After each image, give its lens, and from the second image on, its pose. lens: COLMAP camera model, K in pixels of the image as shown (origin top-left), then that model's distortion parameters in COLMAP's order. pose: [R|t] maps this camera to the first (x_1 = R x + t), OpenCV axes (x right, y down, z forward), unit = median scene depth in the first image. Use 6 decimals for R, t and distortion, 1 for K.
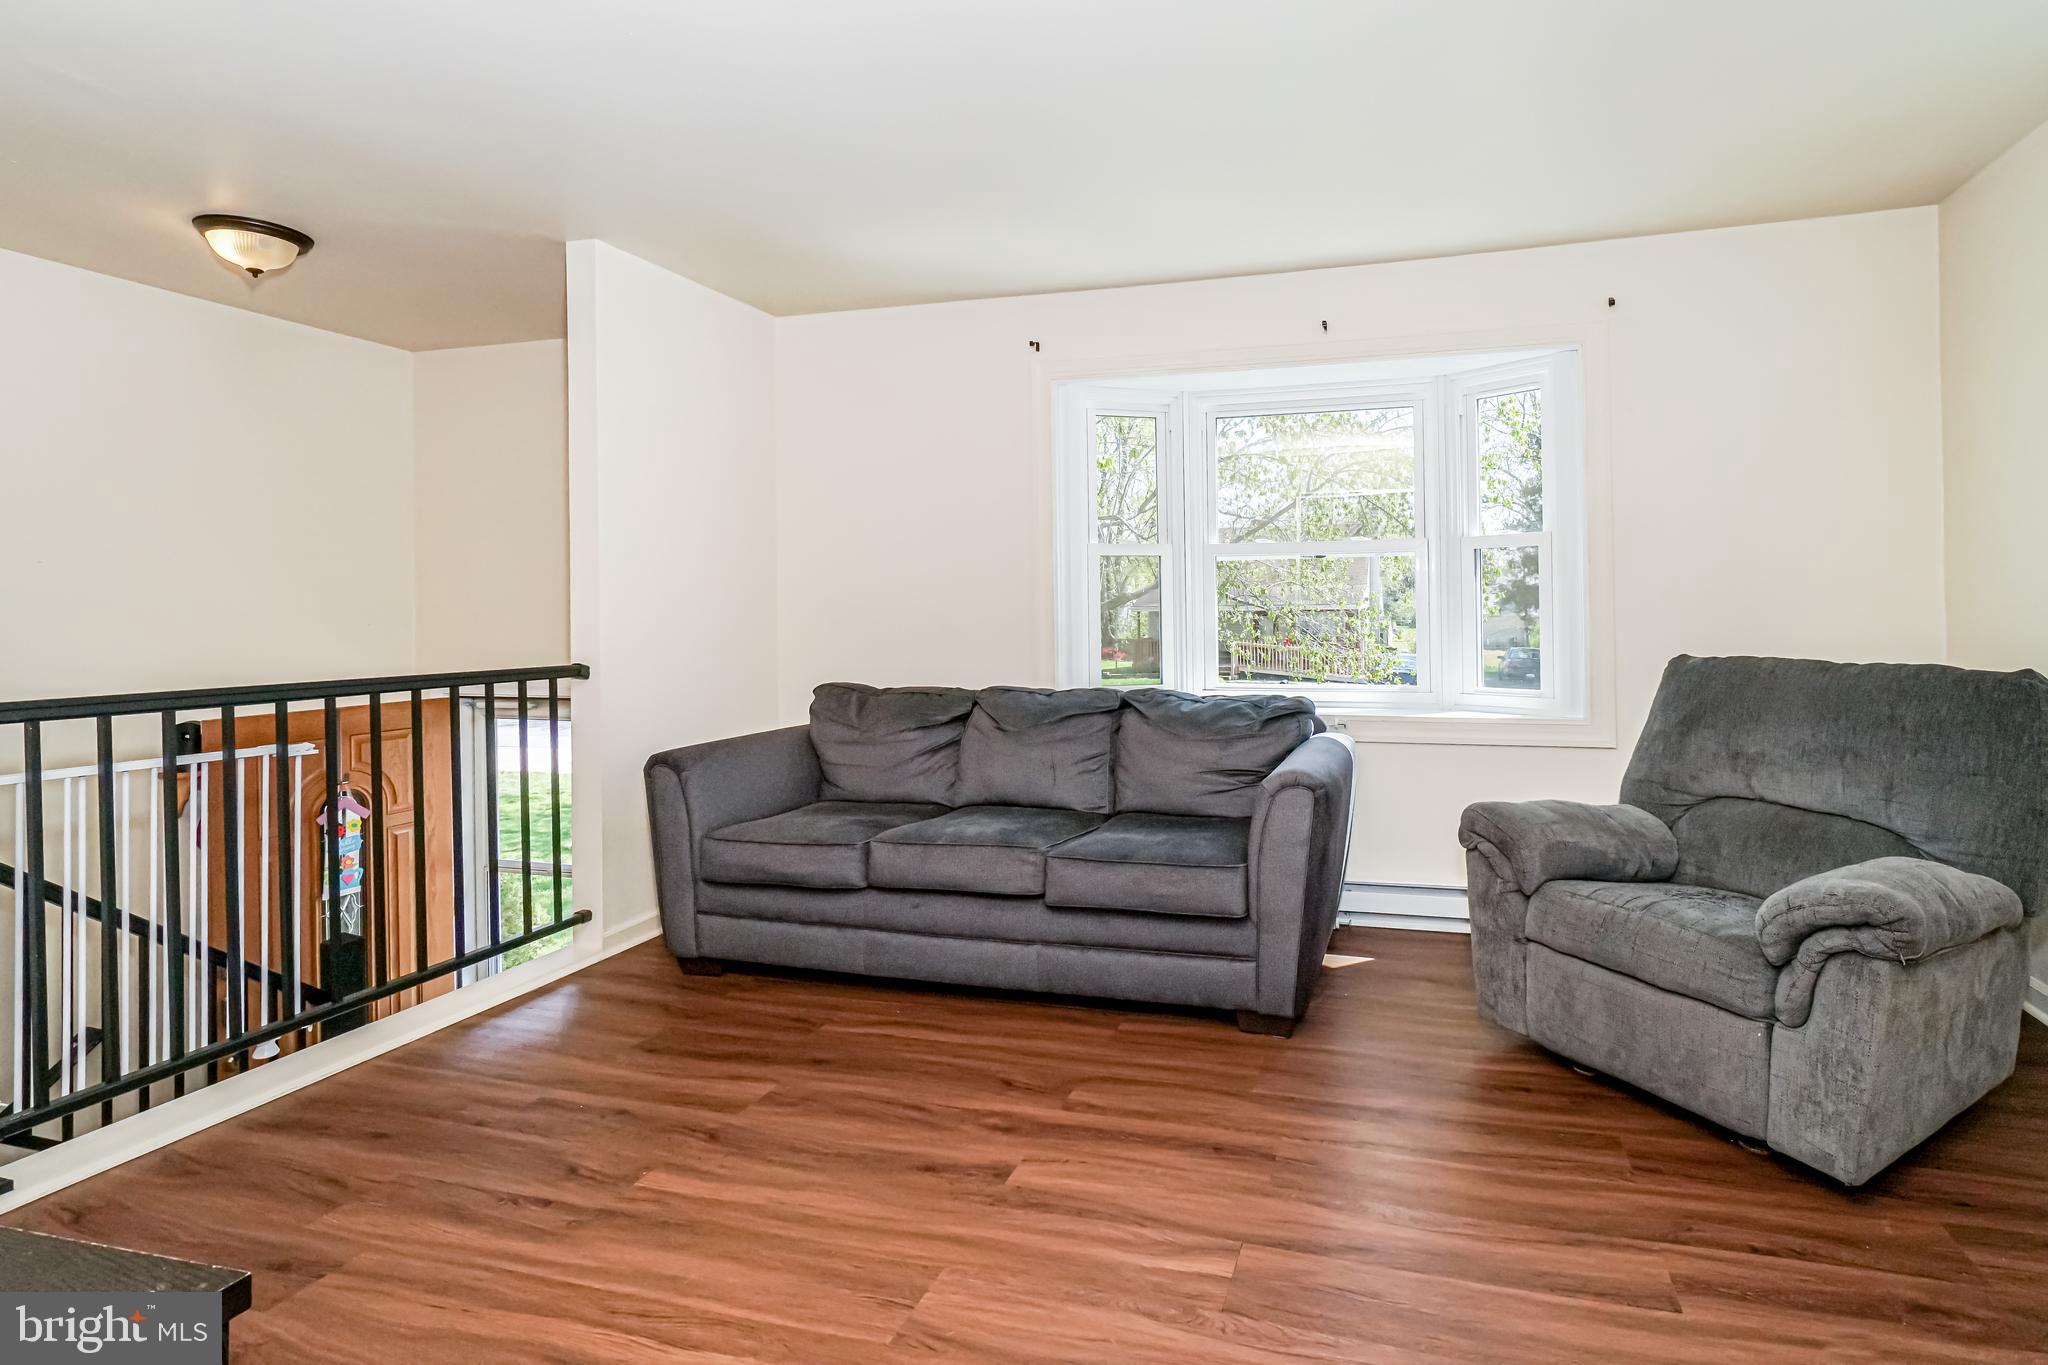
lens RADIAL K [[914.1, 0, 1102.2], [0, 914.1, 619.6], [0, 0, 1]] dist [-0.001345, -0.000423]
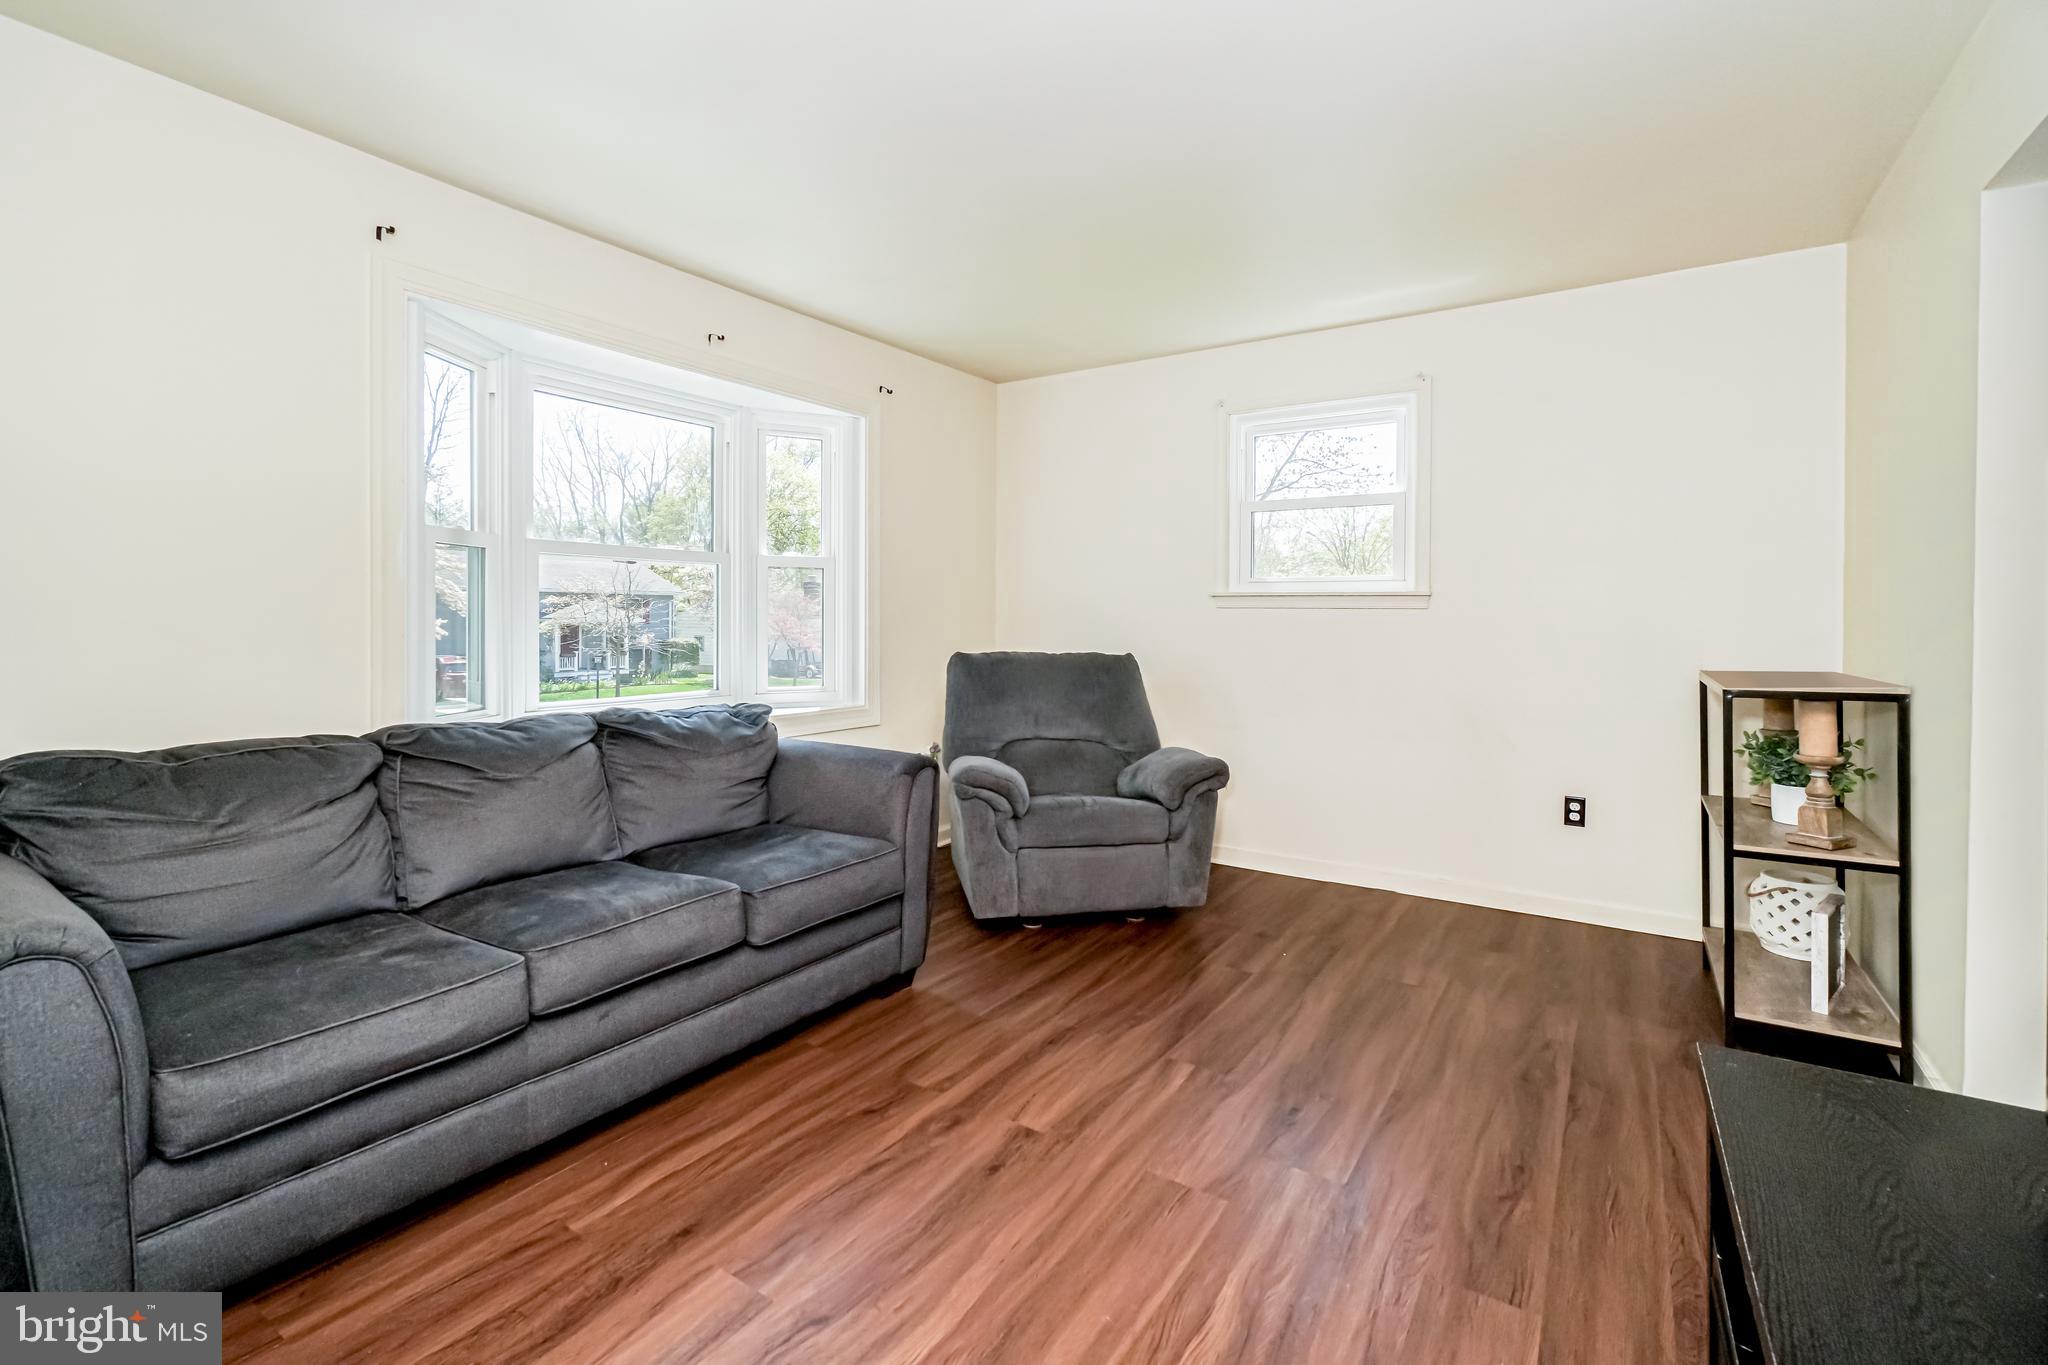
lens RADIAL K [[914.1, 0, 1034.5], [0, 914.1, 623.9], [0, 0, 1]] dist [-0.001345, -0.000423]
pose [[0.341817, 0.007460, 0.939737, -1.049761], [0.001341, 0.999964, -0.008426, 0.009826], [-0.939766, 0.004141, 0.341795, 0.573074]]
